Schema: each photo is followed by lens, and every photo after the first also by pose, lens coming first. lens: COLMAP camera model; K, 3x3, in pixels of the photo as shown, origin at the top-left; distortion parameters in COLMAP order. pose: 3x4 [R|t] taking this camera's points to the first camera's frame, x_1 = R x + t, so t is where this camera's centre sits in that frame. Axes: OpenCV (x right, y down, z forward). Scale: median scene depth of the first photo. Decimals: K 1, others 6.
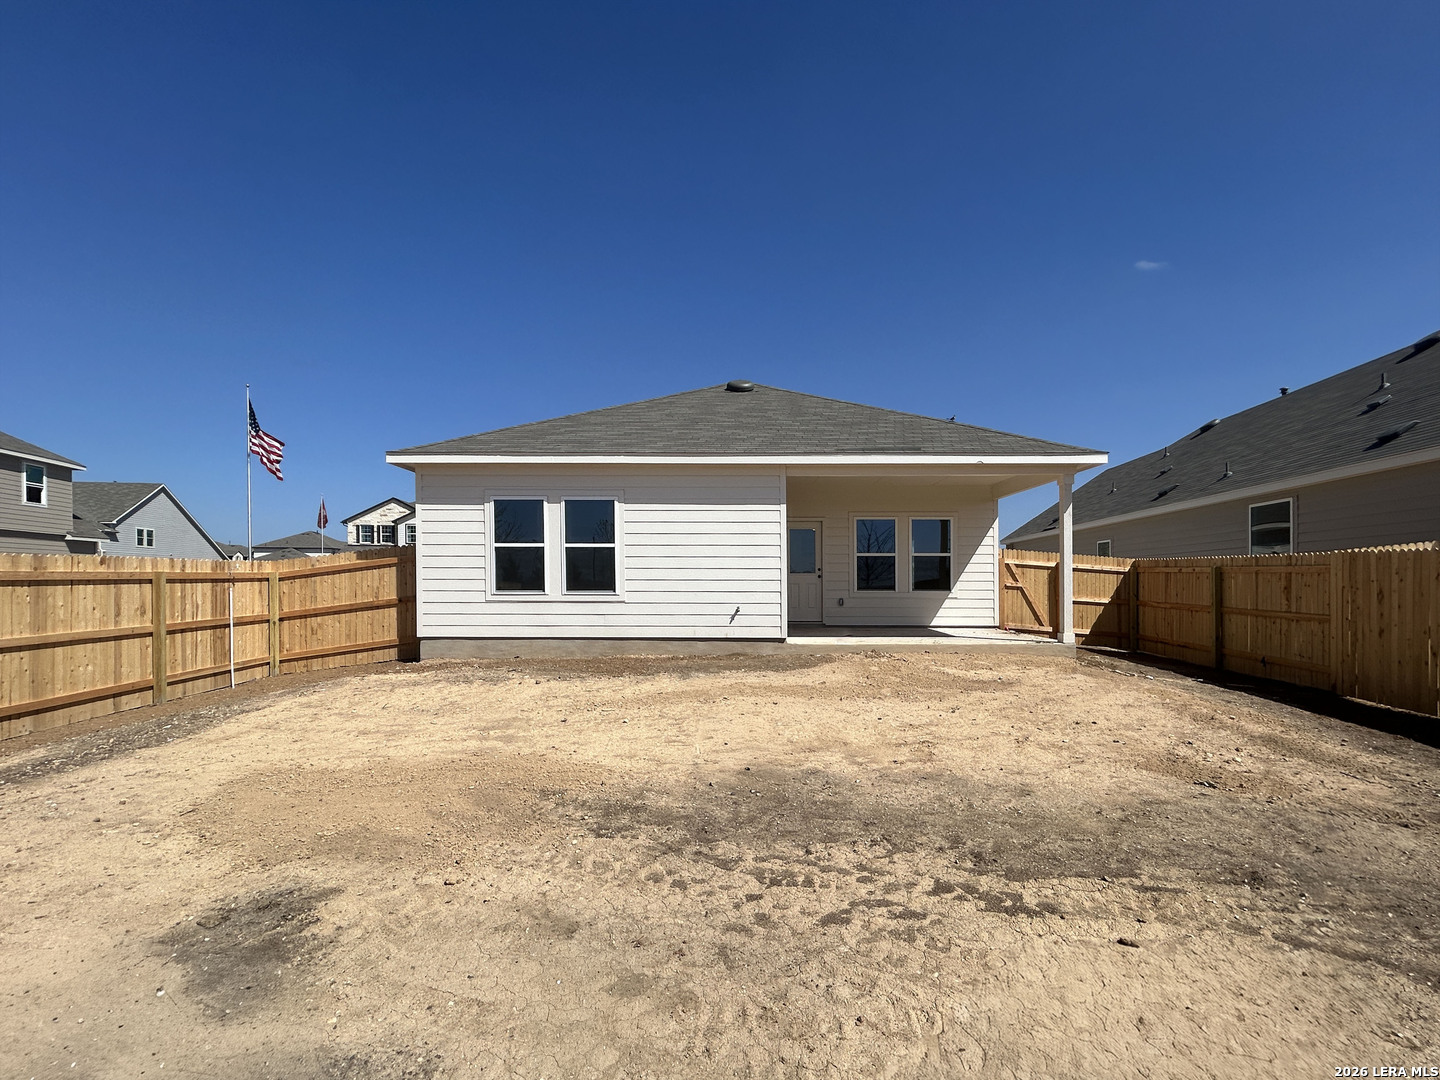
lens RADIAL K [[811.3, 0, 720.3], [0, 811.3, 546.8], [0, 0, 1]] dist [-0.005080, -0.000583]
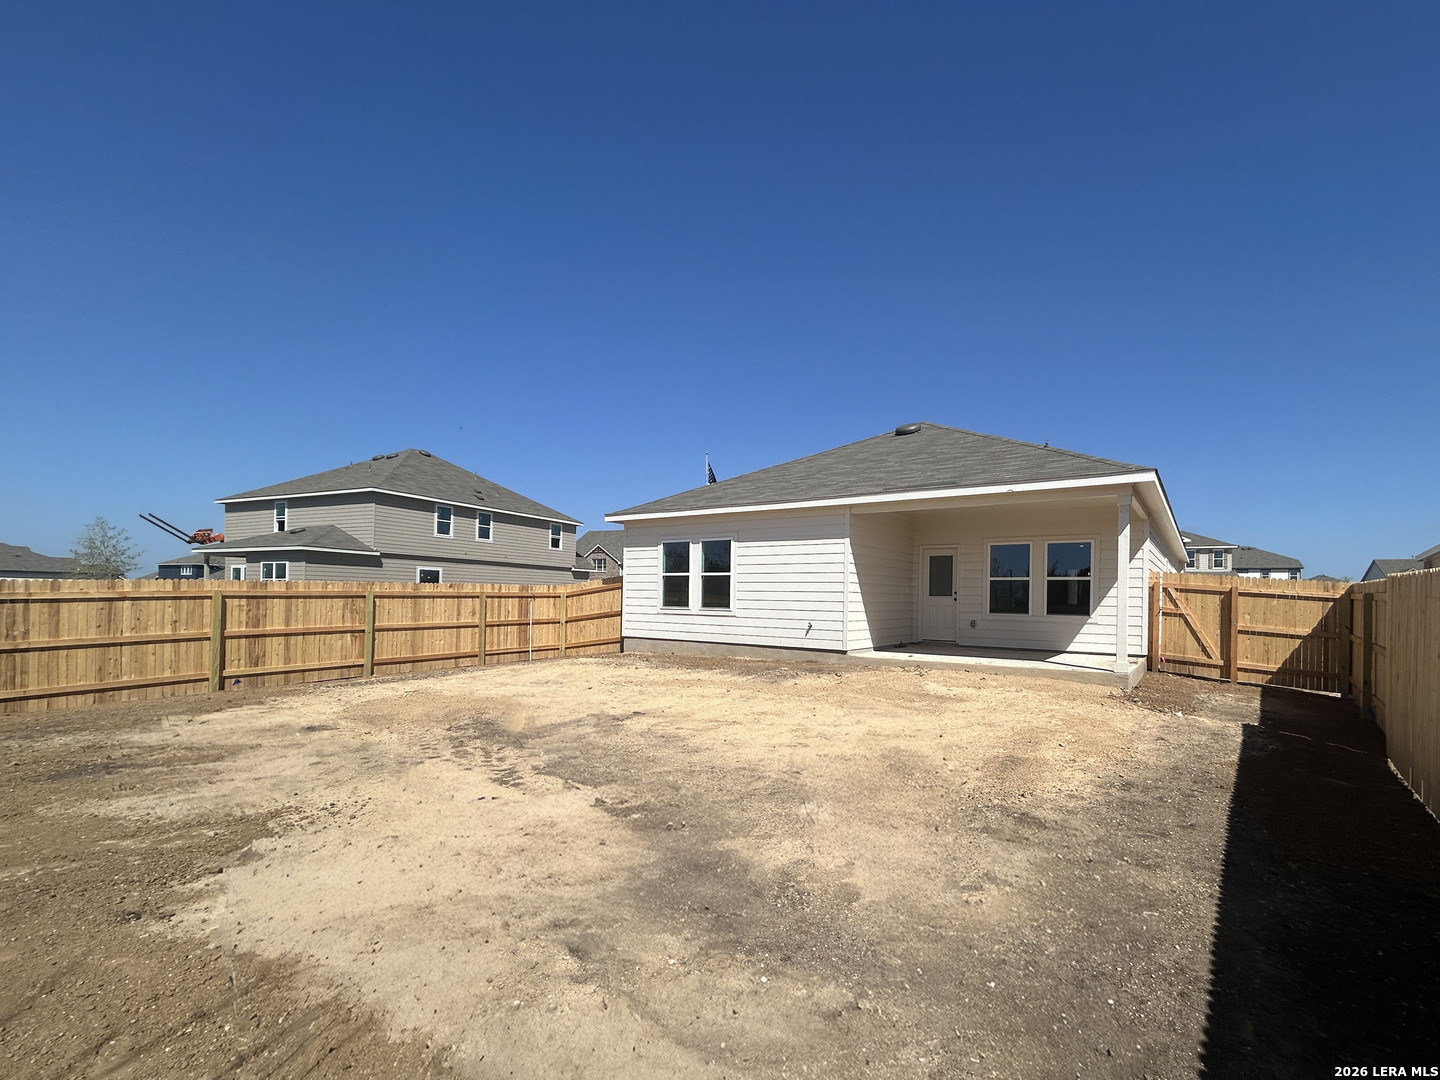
lens RADIAL K [[811.3, 0, 720.6], [0, 811.3, 541.8], [0, 0, 1]] dist [-0.005080, -0.000583]
pose [[0.761863, -0.033849, -0.646853, 0.729102], [0.013933, 0.999259, -0.035880, -0.006984], [0.647588, 0.018323, 0.761771, -0.031062]]
